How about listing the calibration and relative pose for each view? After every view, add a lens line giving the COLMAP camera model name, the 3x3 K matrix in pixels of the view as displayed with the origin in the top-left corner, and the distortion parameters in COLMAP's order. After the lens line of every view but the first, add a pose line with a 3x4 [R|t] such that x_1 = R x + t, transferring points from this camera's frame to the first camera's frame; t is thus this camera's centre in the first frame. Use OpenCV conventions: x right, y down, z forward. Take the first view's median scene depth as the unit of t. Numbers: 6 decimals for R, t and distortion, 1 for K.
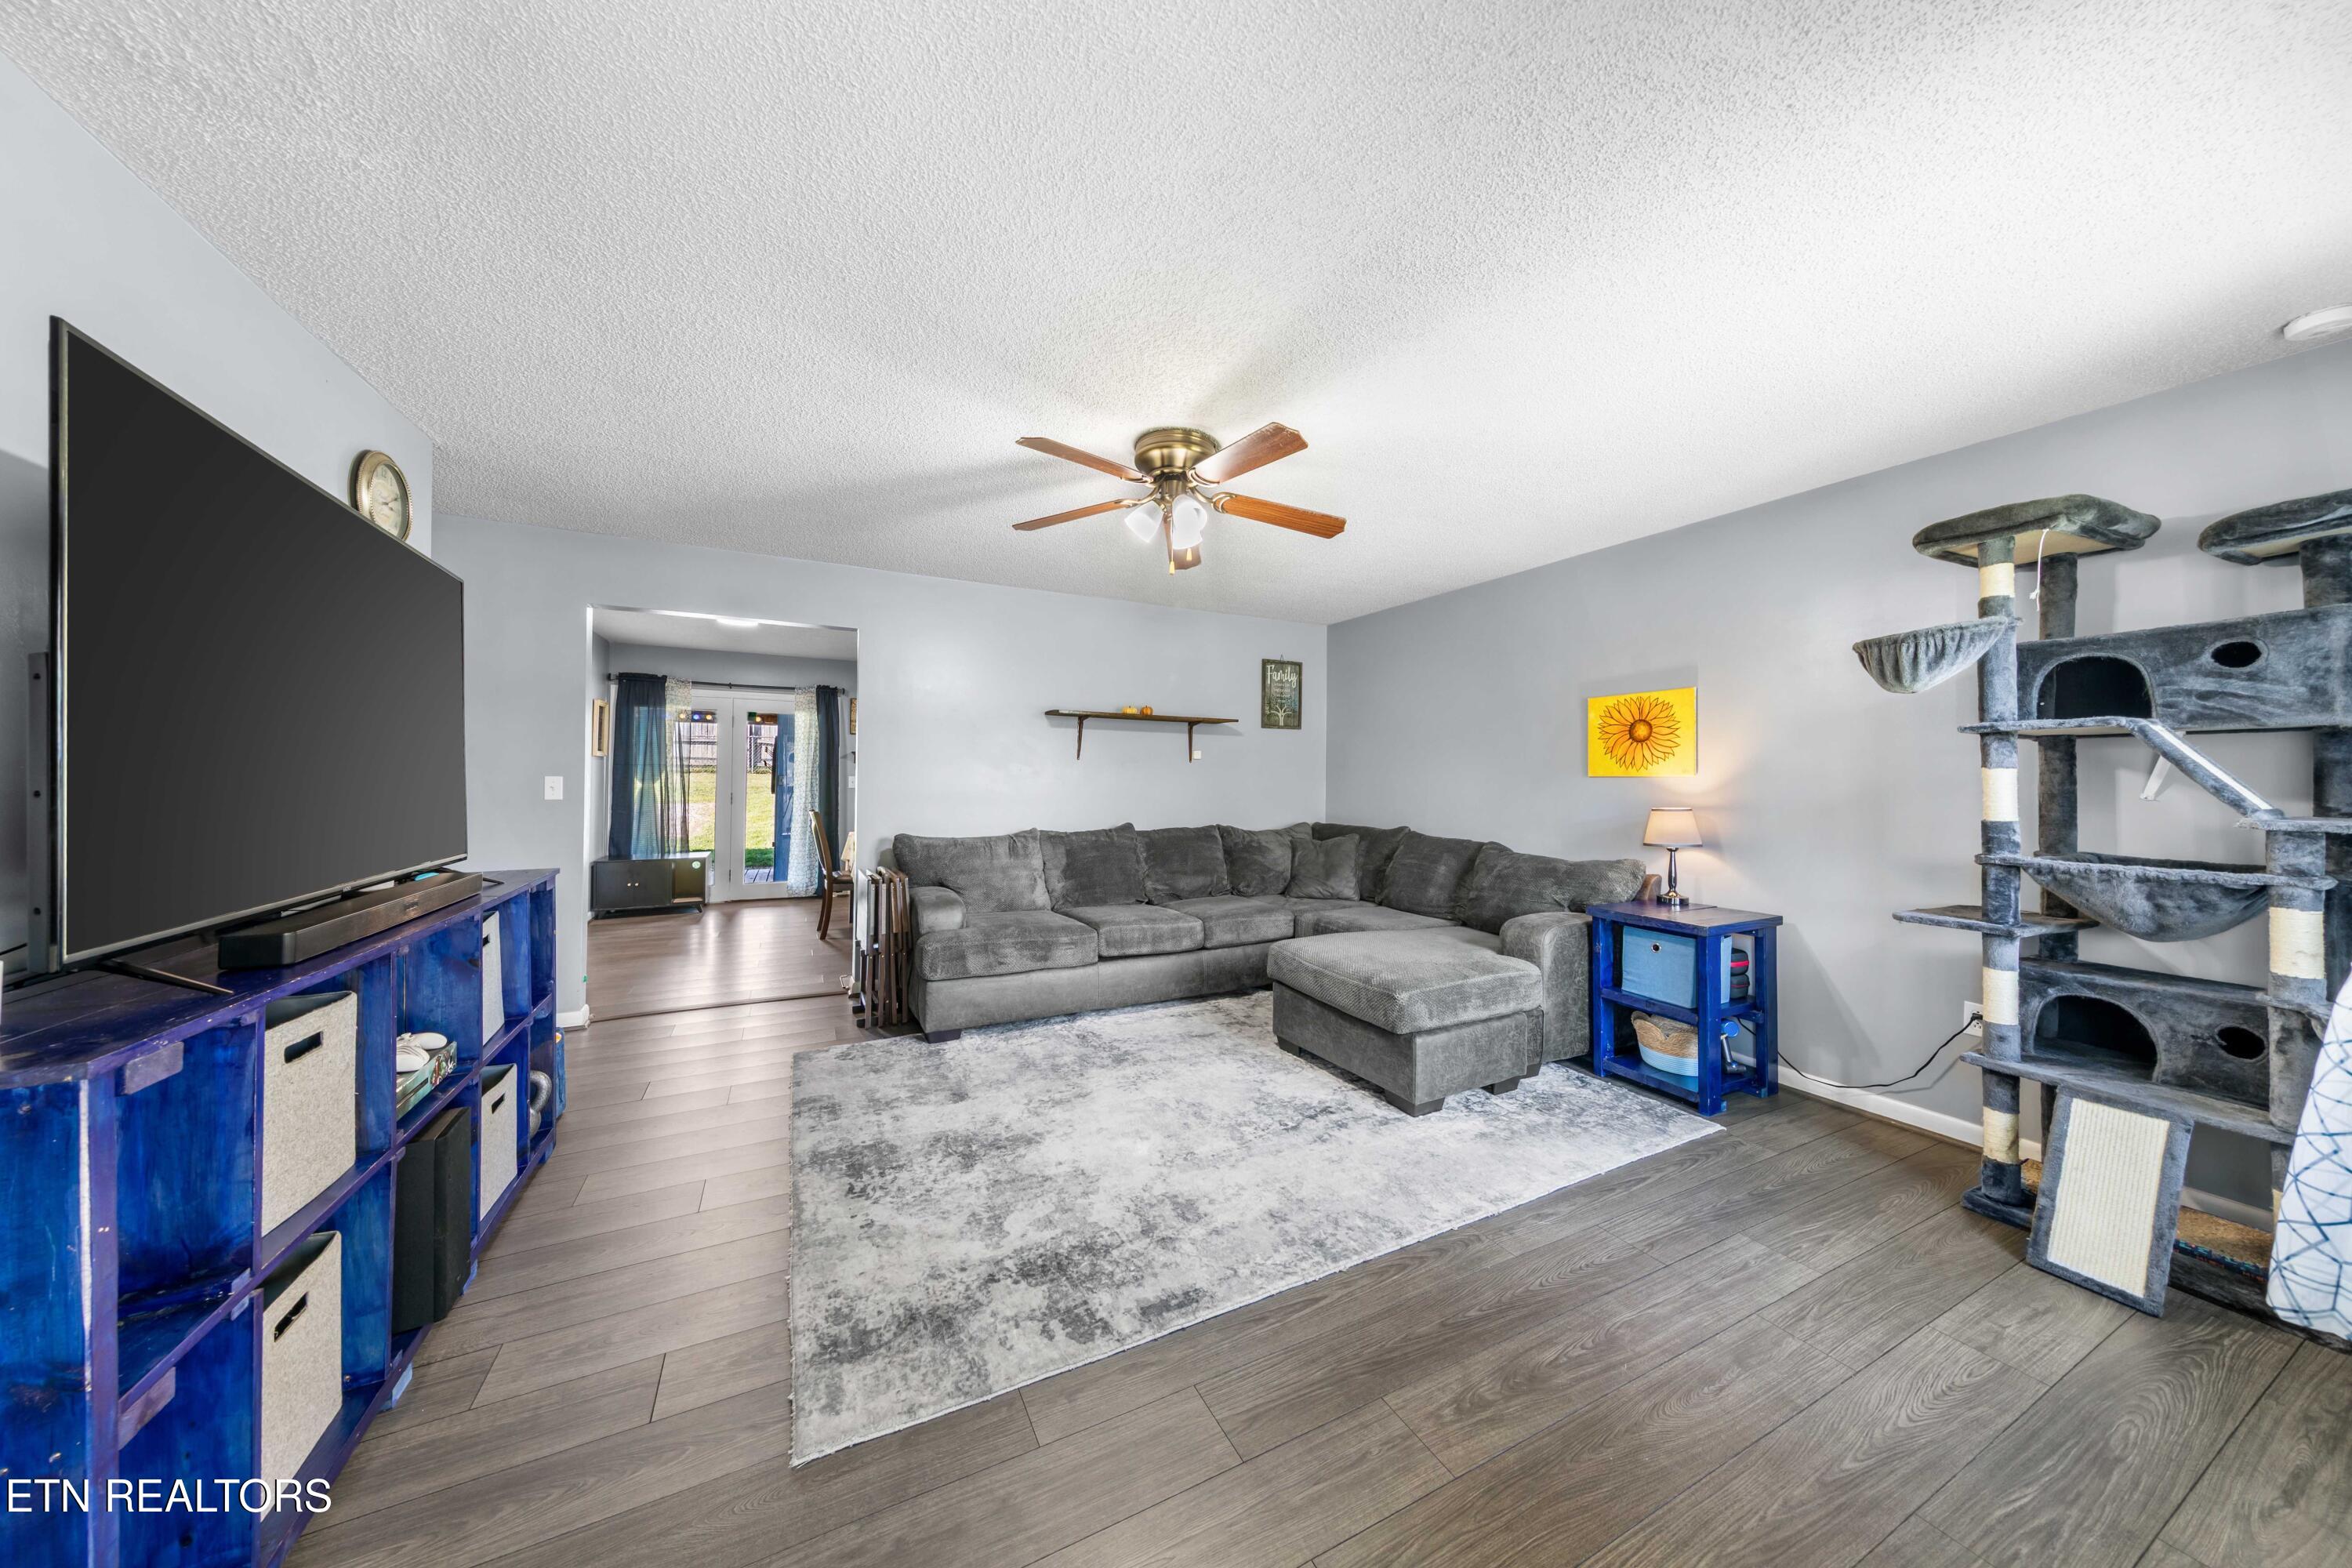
lens RADIAL K [[737.8, 0, 1157.5], [0, 737.8, 779.5], [0, 0, 1]] dist [0.001716, 0.000028]
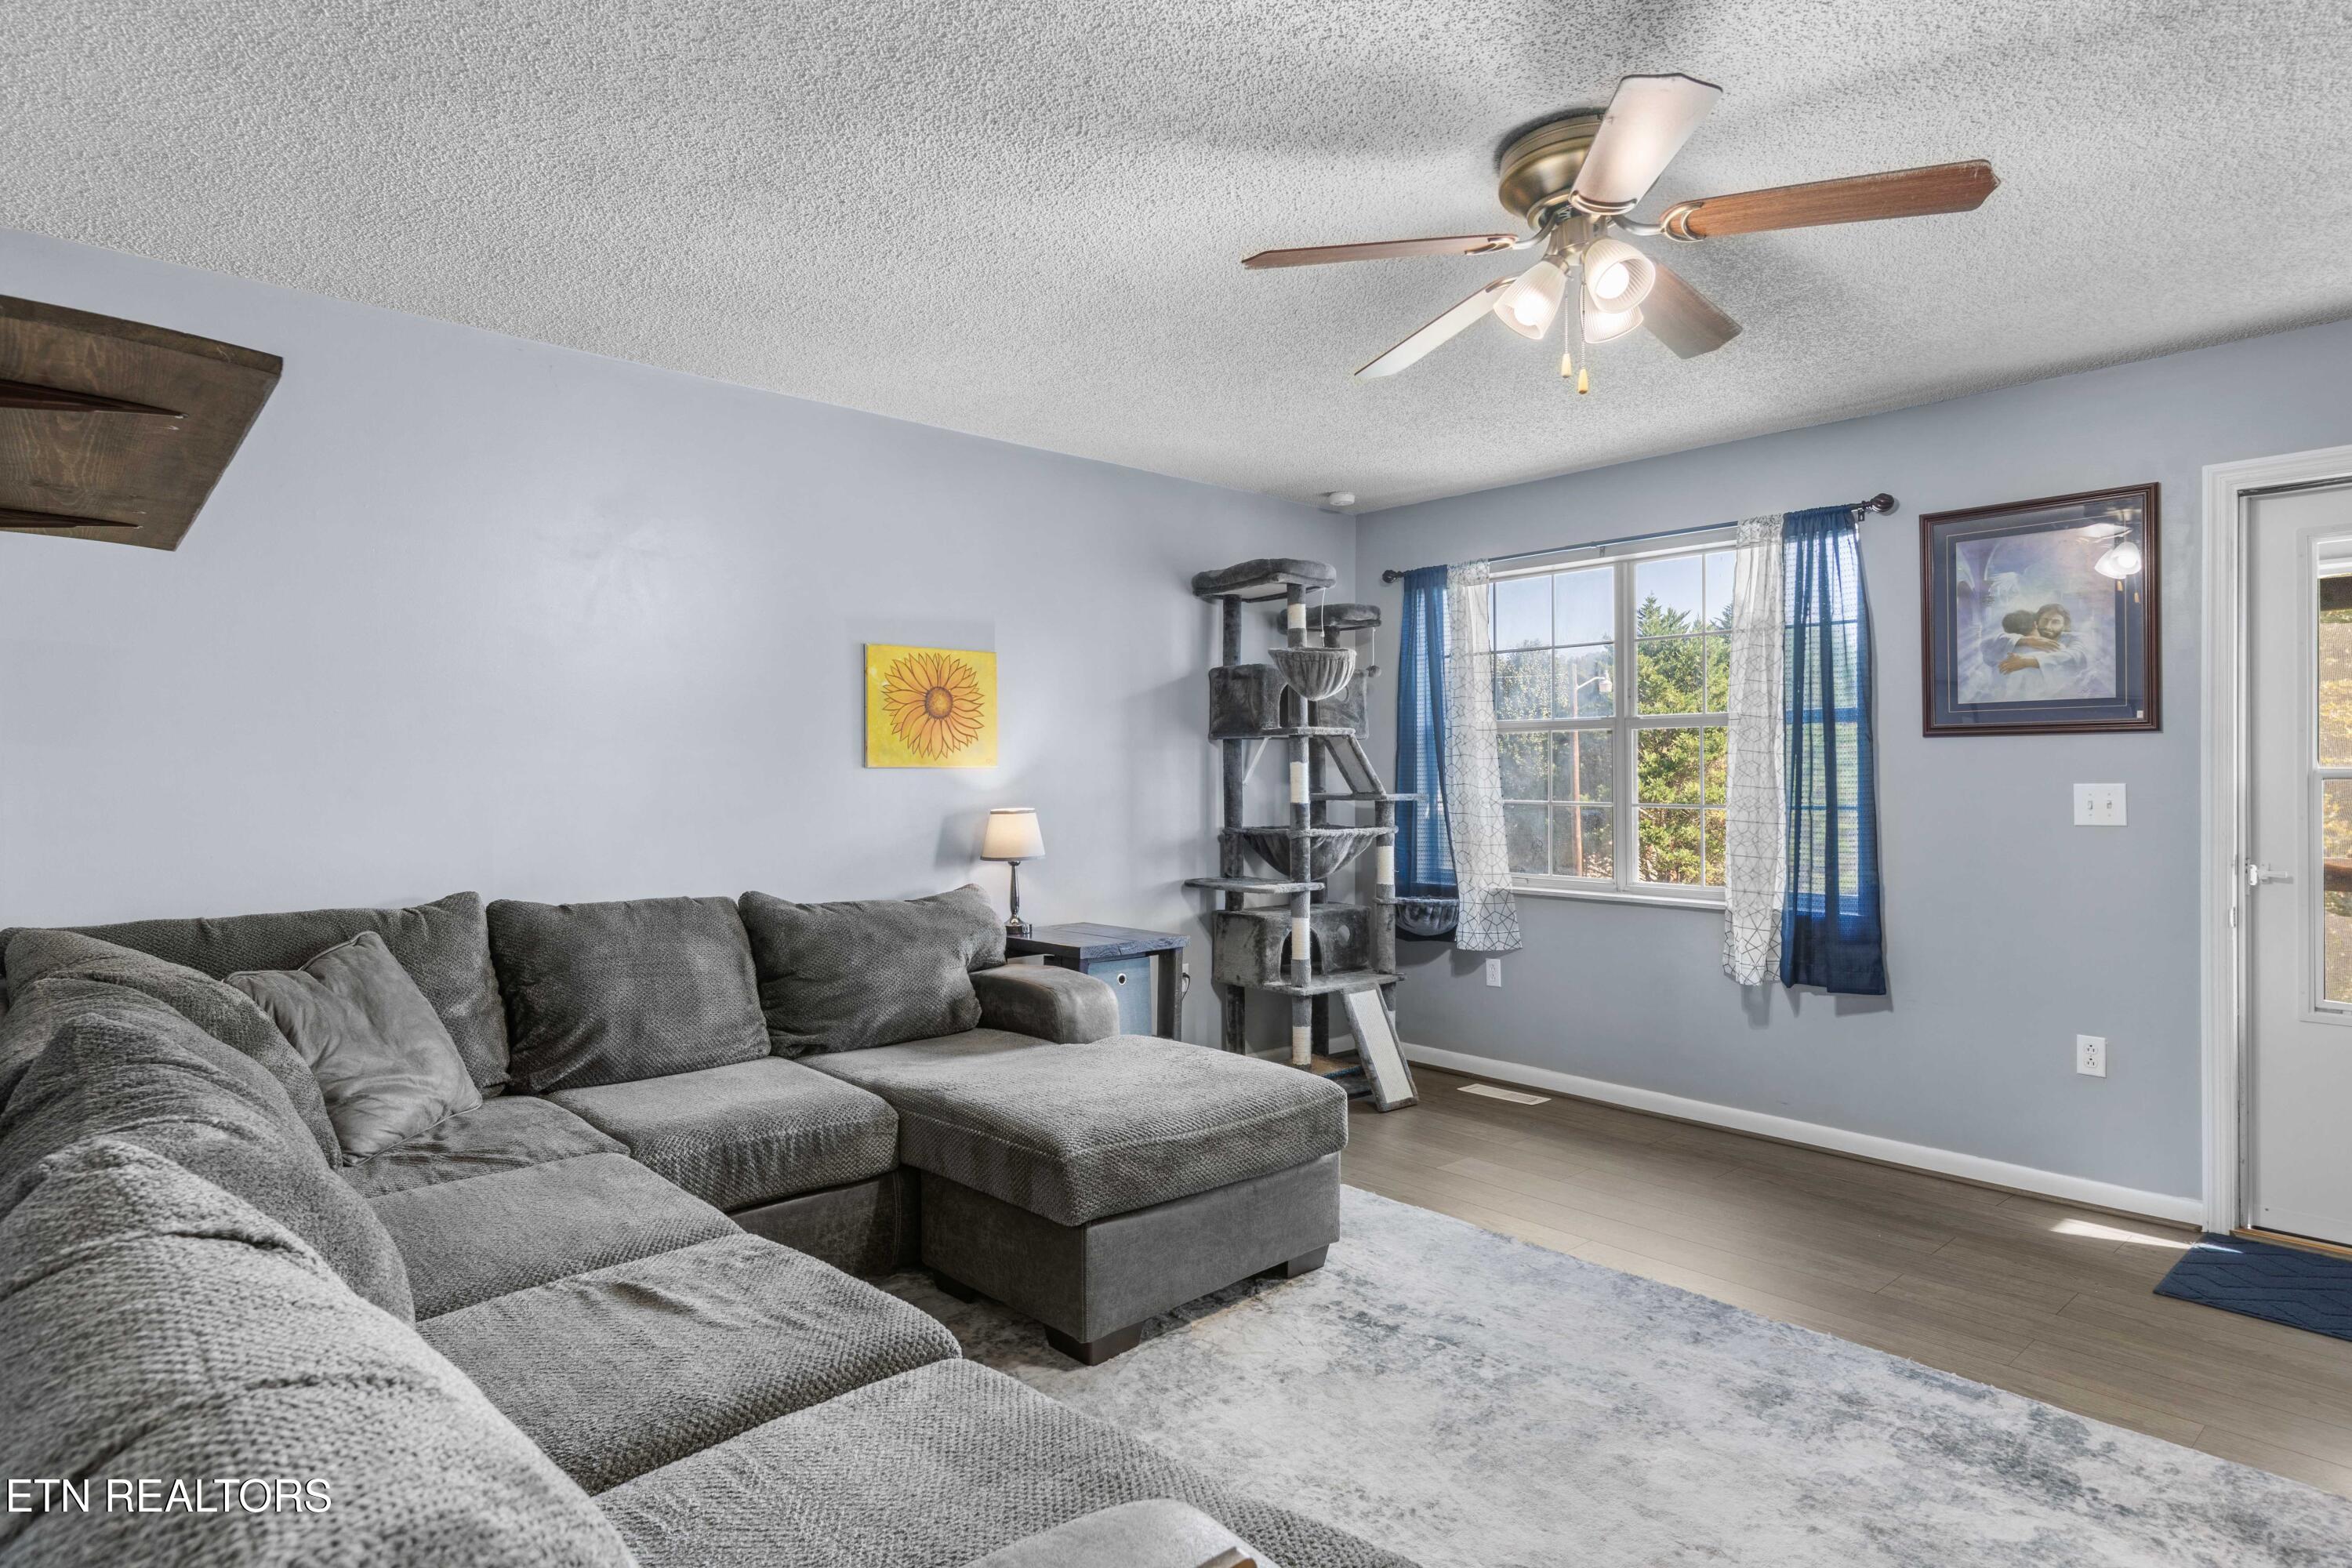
lens RADIAL K [[1281.7, 0, 1167.0], [0, 1281.7, 768.0], [0, 0, 1]] dist [0.001333, 0.000336]
pose [[-0.274924, 0.004466, 0.961455, -0.805854], [-0.000773, 0.999988, -0.004866, 0.002812], [-0.961466, -0.002081, -0.274918, 1.567409]]
